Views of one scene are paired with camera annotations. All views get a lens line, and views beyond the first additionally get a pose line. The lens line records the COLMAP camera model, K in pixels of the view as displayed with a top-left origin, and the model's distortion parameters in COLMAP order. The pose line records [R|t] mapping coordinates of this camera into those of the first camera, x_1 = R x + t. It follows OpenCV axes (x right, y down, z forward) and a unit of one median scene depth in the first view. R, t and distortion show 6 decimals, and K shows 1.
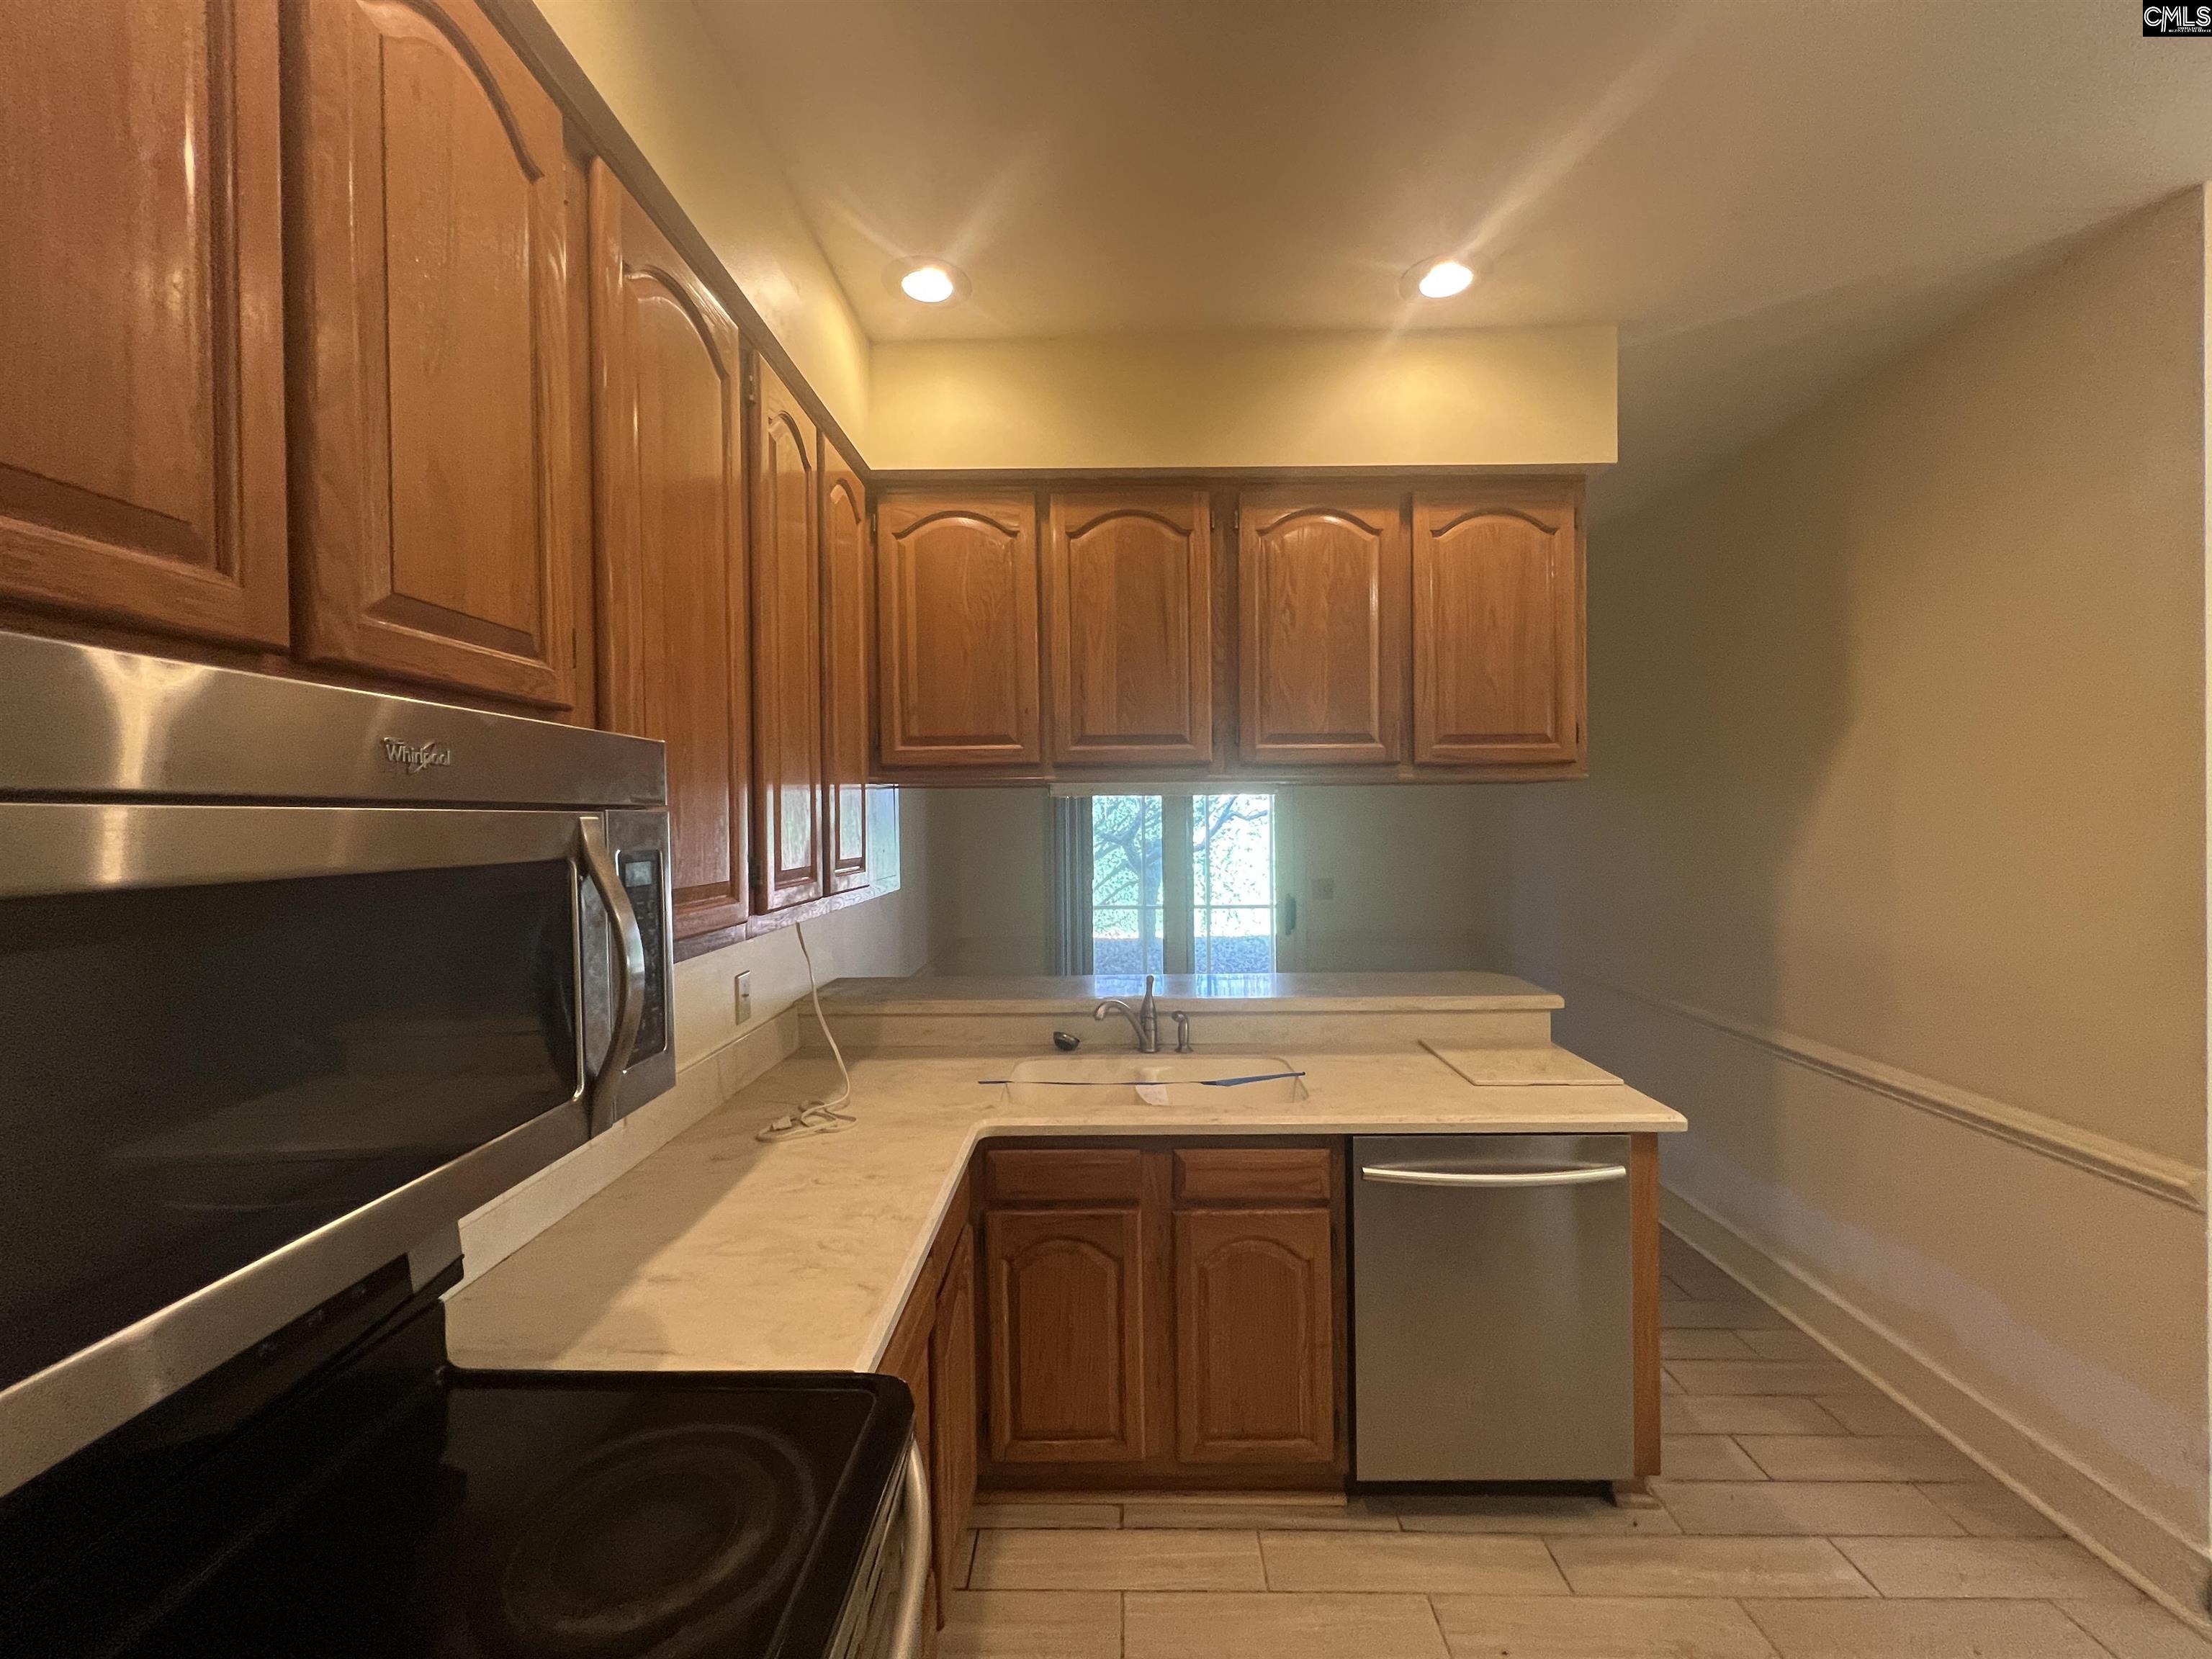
lens RADIAL K [[885.9, 0, 1106.0], [0, 885.9, 822.3], [0, 0, 1]] dist [-0.000556, 0.000055]
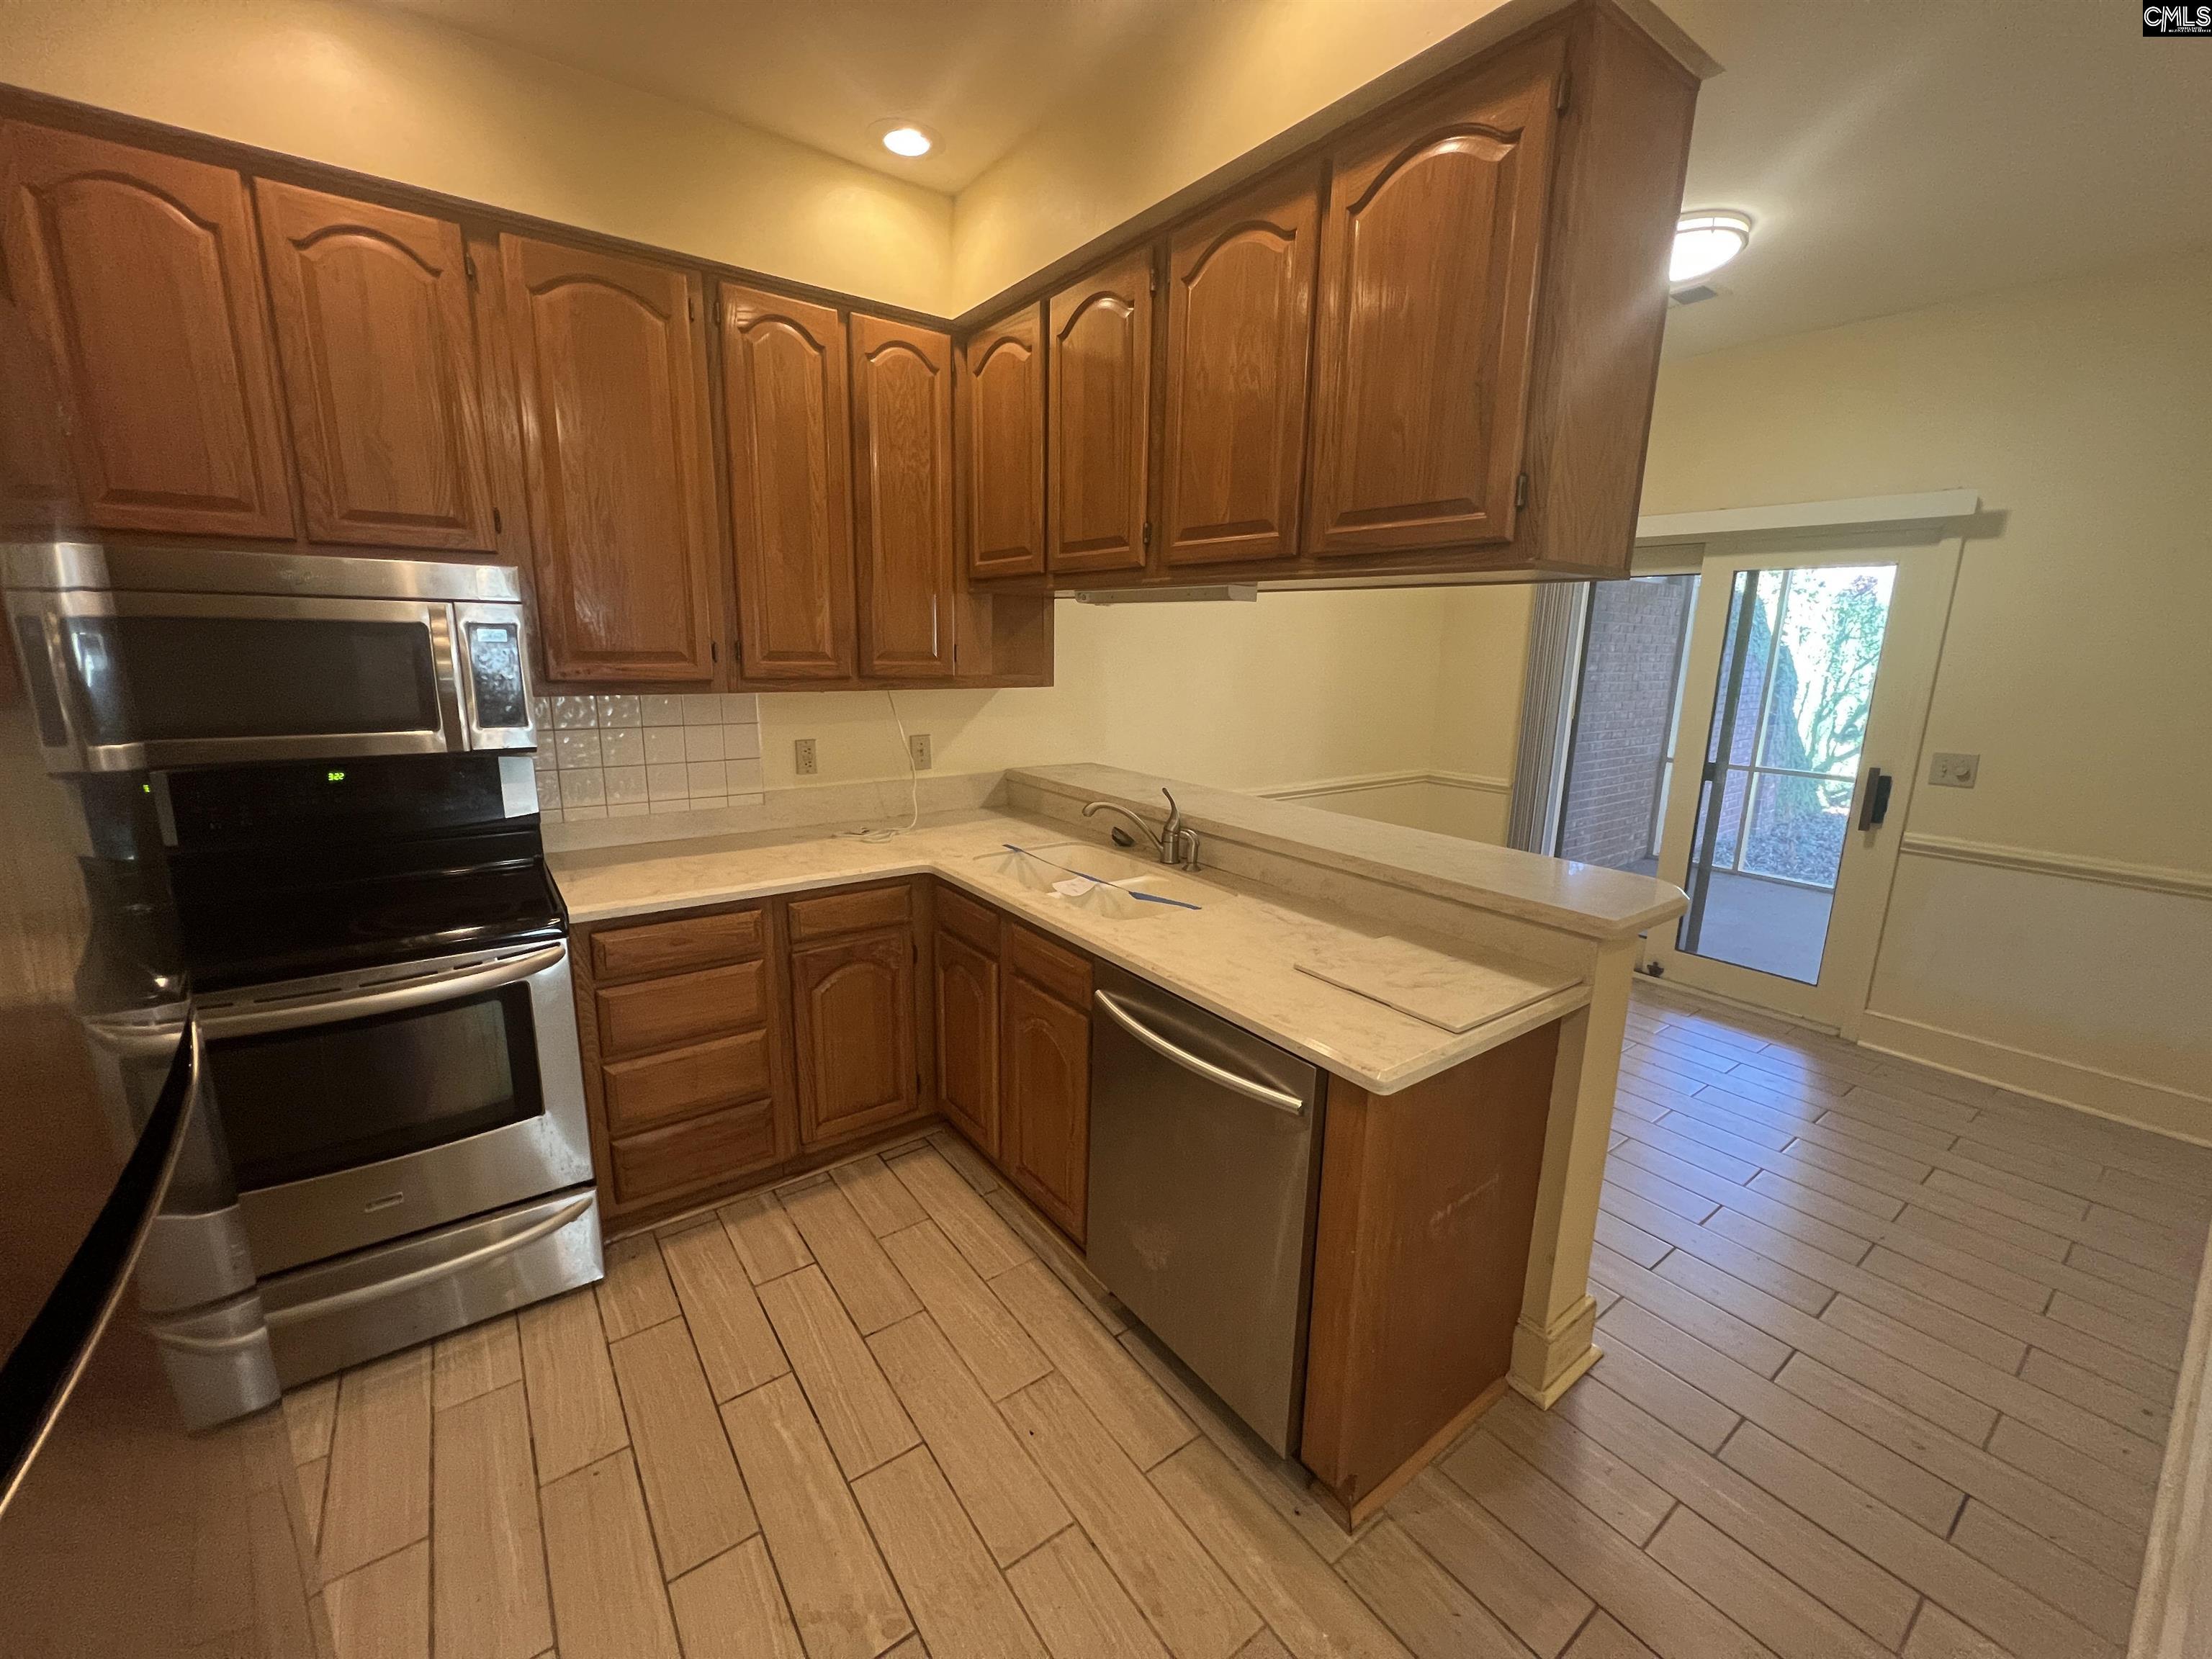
lens RADIAL K [[886.3, 0, 1101.1], [0, 886.3, 818.6], [0, 0, 1]] dist [0.000650, -0.000091]
pose [[0.606394, 0.179635, -0.774608, 0.874983], [-0.028318, 0.978409, 0.204729, 0.004433], [0.794660, -0.102211, 0.598388, 0.376611]]
